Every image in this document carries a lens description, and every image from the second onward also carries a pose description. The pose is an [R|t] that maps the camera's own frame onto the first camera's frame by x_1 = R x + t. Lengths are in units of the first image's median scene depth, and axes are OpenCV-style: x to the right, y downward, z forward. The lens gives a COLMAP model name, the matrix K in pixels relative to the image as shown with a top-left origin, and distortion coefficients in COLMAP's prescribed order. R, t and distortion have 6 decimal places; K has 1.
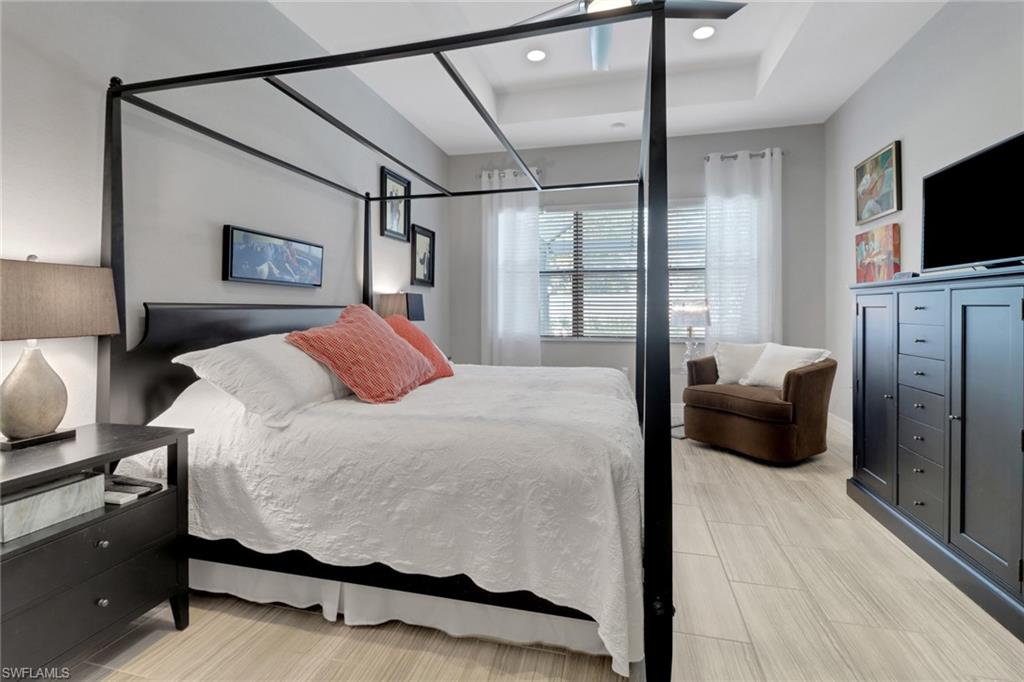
lens RADIAL K [[471.0, 0, 517.7], [0, 471.0, 309.9], [0, 0, 1]] dist [0.005736, -0.001976]
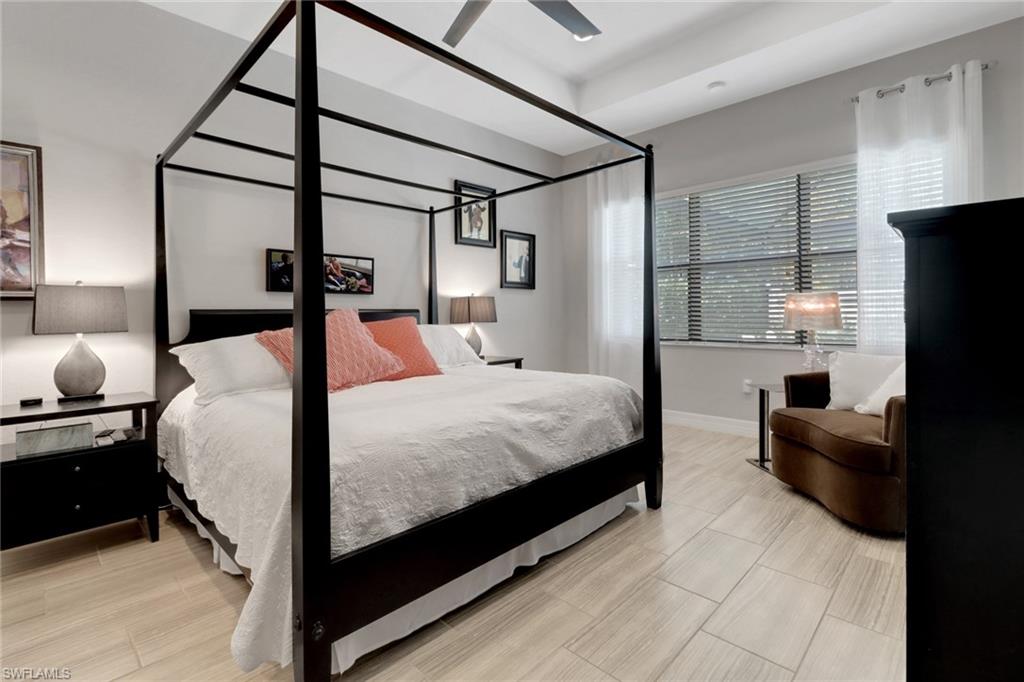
lens RADIAL K [[471.0, 0, 527.5], [0, 471.0, 316.9], [0, 0, 1]] dist [0.005736, -0.001976]
pose [[0.870033, -0.005628, -0.492961, 0.379158], [0.011350, 0.999898, 0.008614, 0.002681], [0.492862, -0.013090, 0.870009, 0.131106]]
